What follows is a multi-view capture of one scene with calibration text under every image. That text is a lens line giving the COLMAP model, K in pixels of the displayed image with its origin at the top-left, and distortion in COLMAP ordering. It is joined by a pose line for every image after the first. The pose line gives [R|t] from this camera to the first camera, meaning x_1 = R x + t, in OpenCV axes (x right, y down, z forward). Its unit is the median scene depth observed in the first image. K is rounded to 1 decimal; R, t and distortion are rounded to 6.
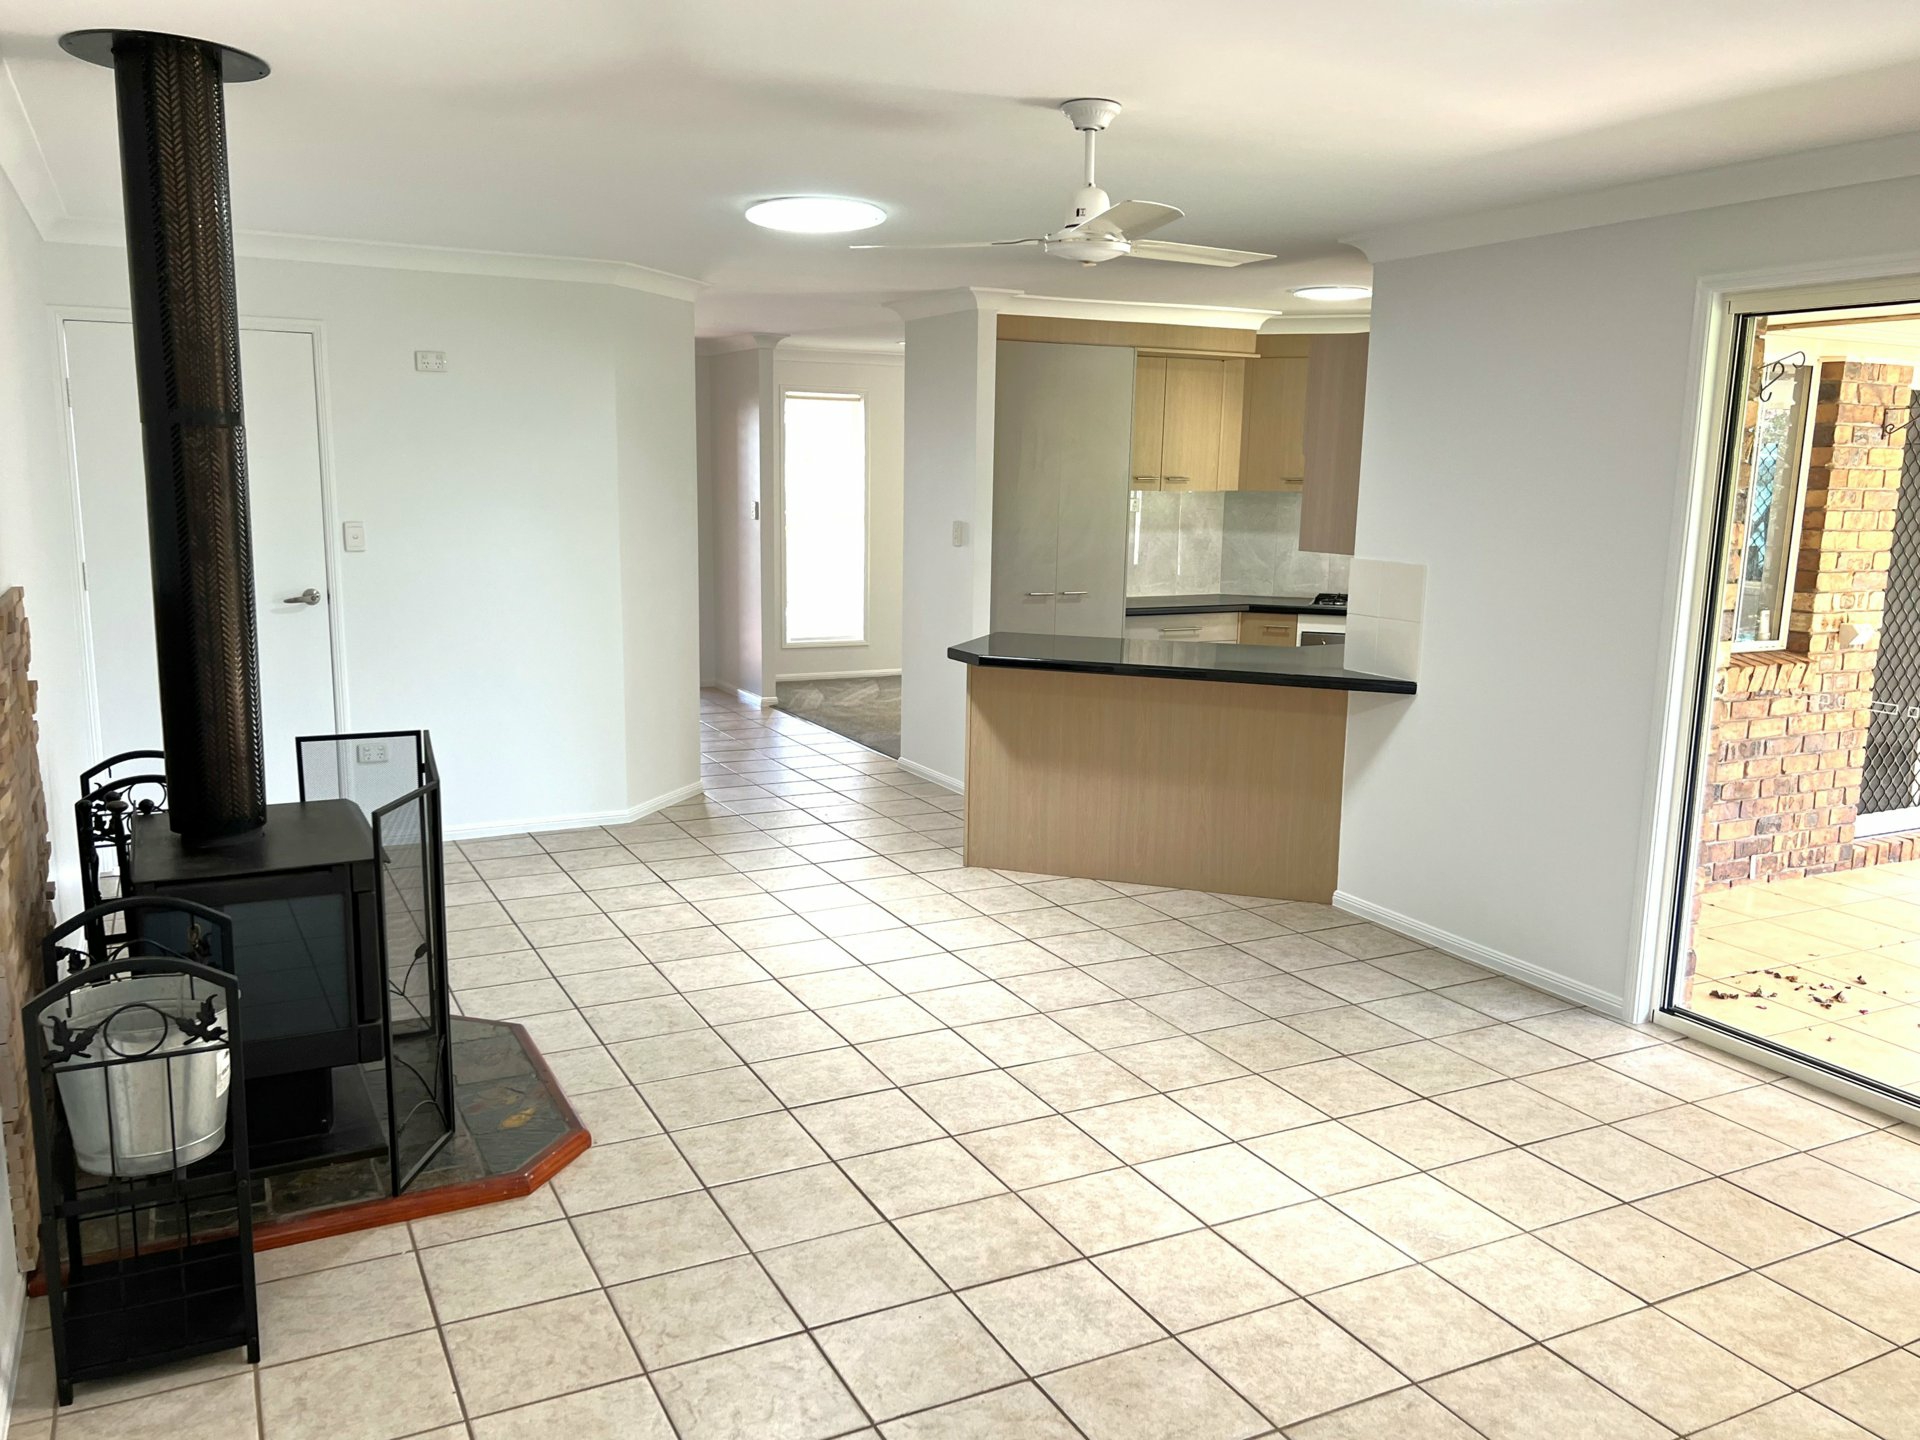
lens RADIAL K [[1482.8, 0, 970.0], [0, 1482.8, 729.8], [0, 0, 1]] dist [0.173015, -0.324817]
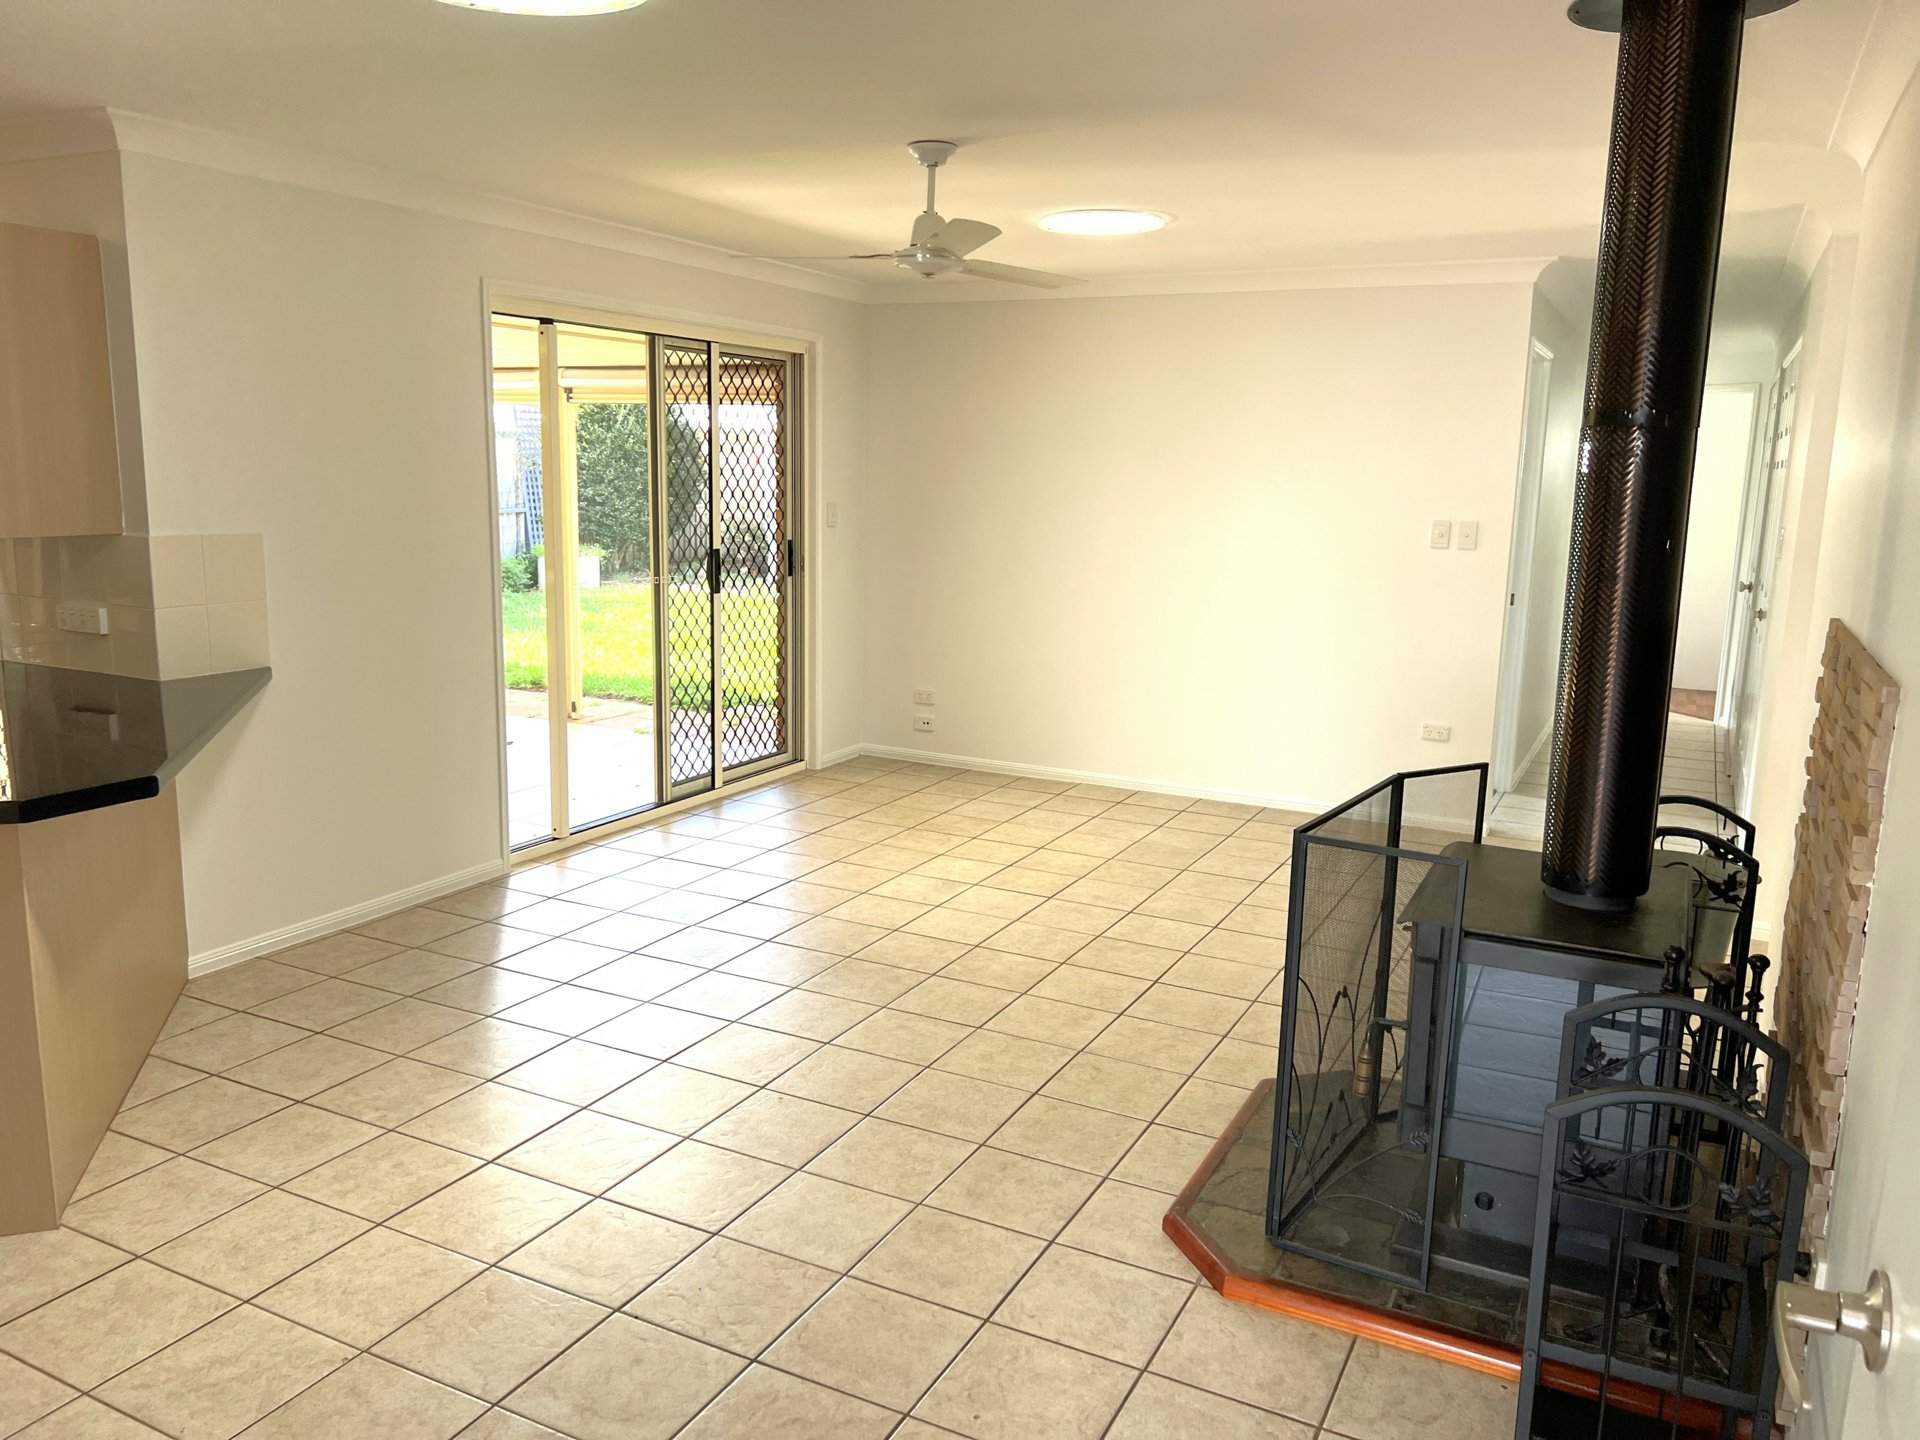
lens RADIAL K [[1430.7, 0, 960.0], [0, 1430.7, 720.0], [0, 0, 1]] dist [0.003127, 0.001857]
pose [[-0.584580, -0.174609, 0.792324, -0.581640], [0.109461, 0.950666, 0.290264, -0.191135], [-0.803918, 0.256411, -0.536628, 1.082035]]
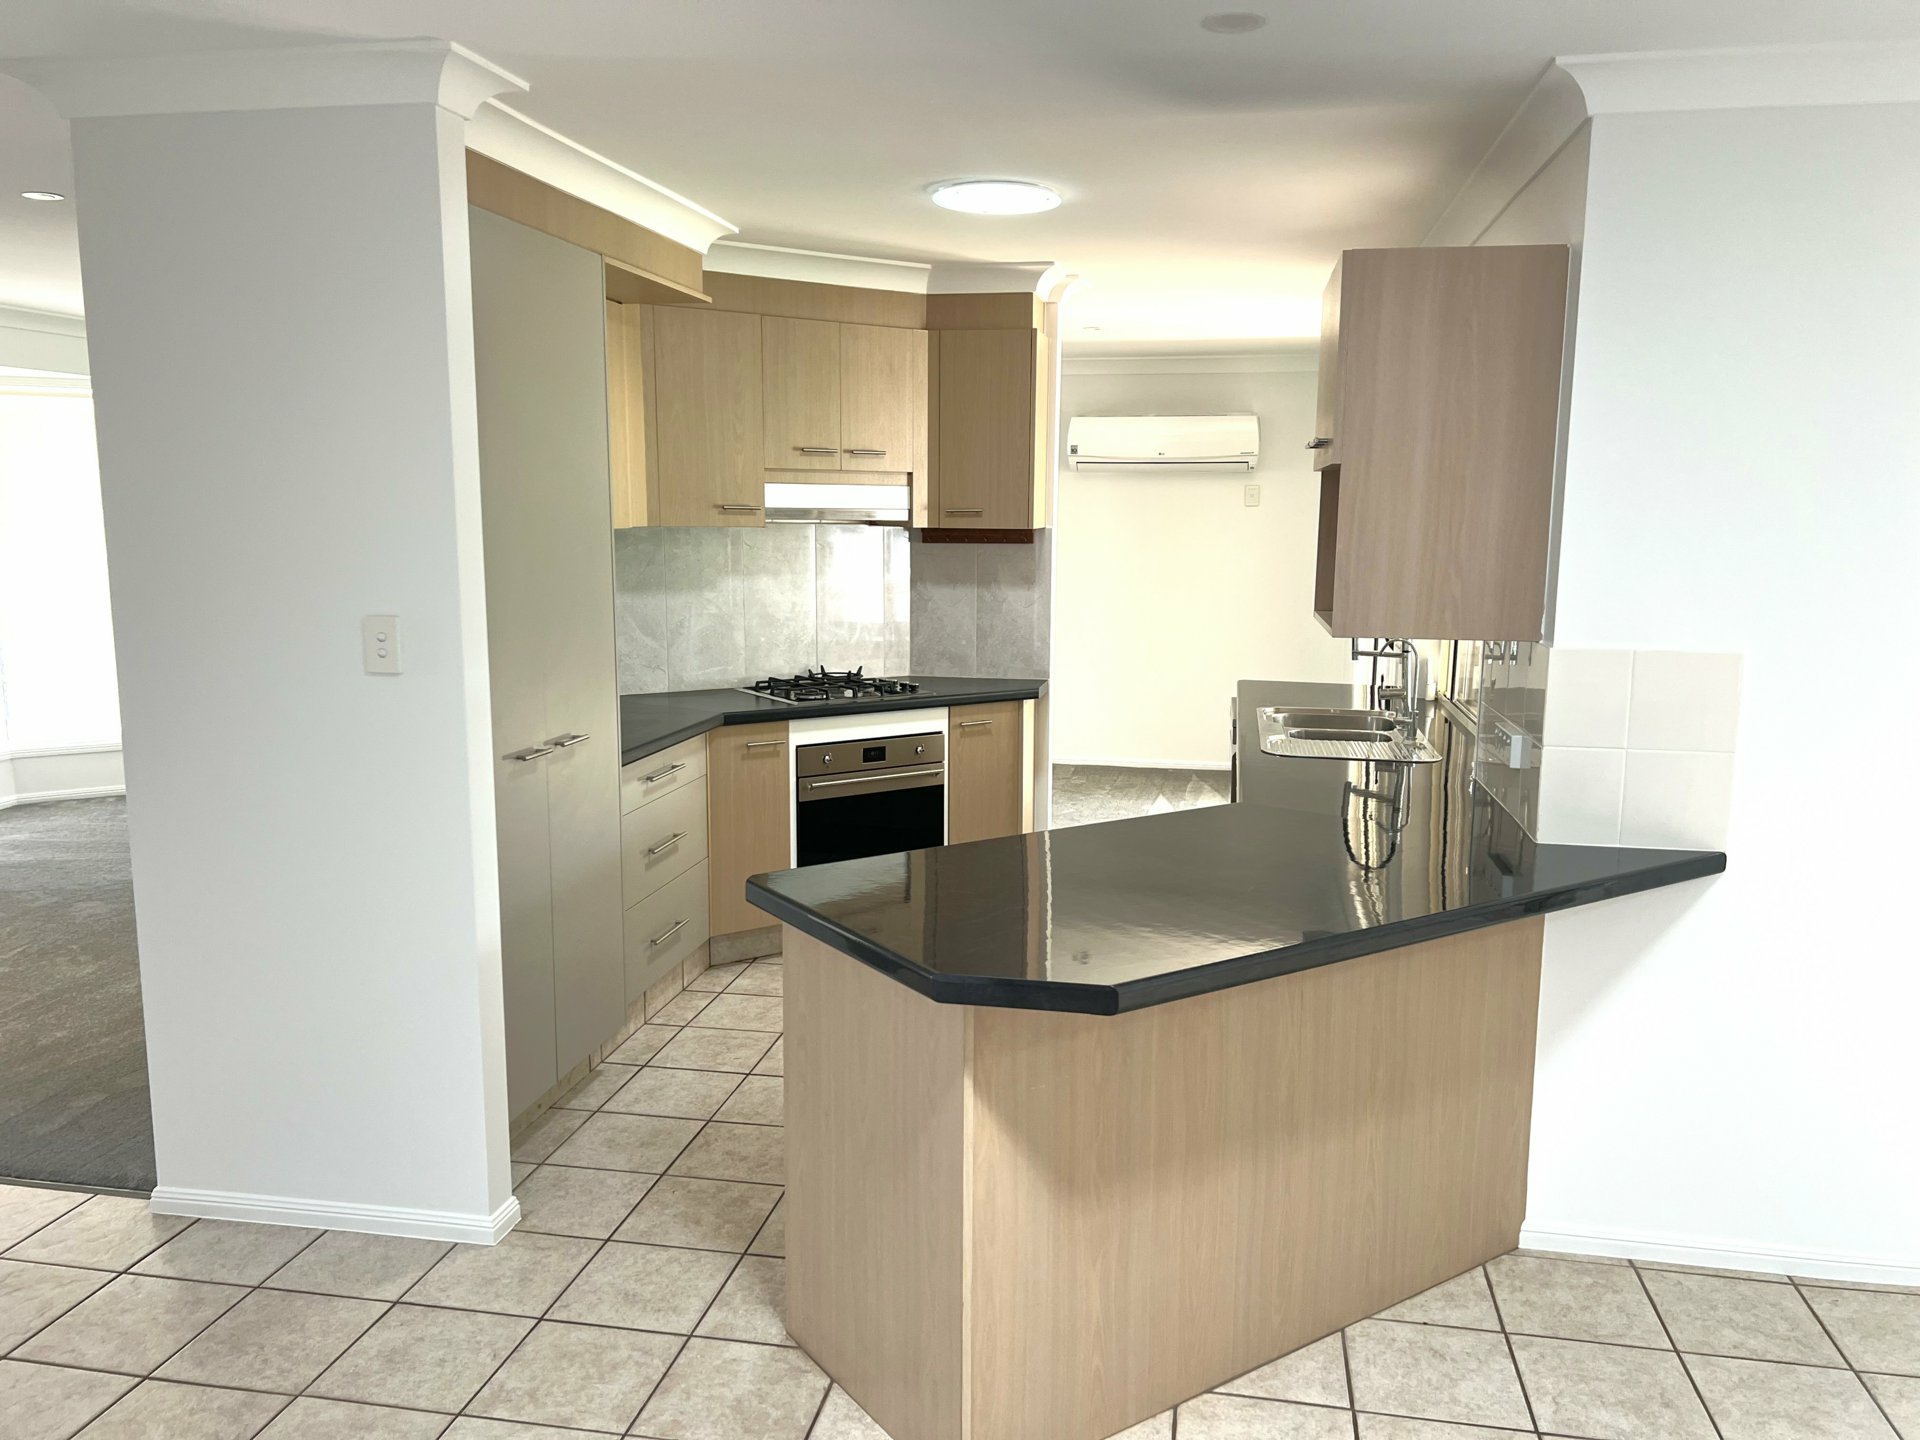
lens RADIAL K [[1450.9, 0, 966.4], [0, 1450.9, 715.8], [0, 0, 1]] dist [0.083274, -0.090347]
pose [[0.612564, -0.130999, 0.779490, -0.309409], [0.142130, 0.988352, 0.054407, -0.149546], [-0.777537, 0.077461, 0.624048, 0.827345]]
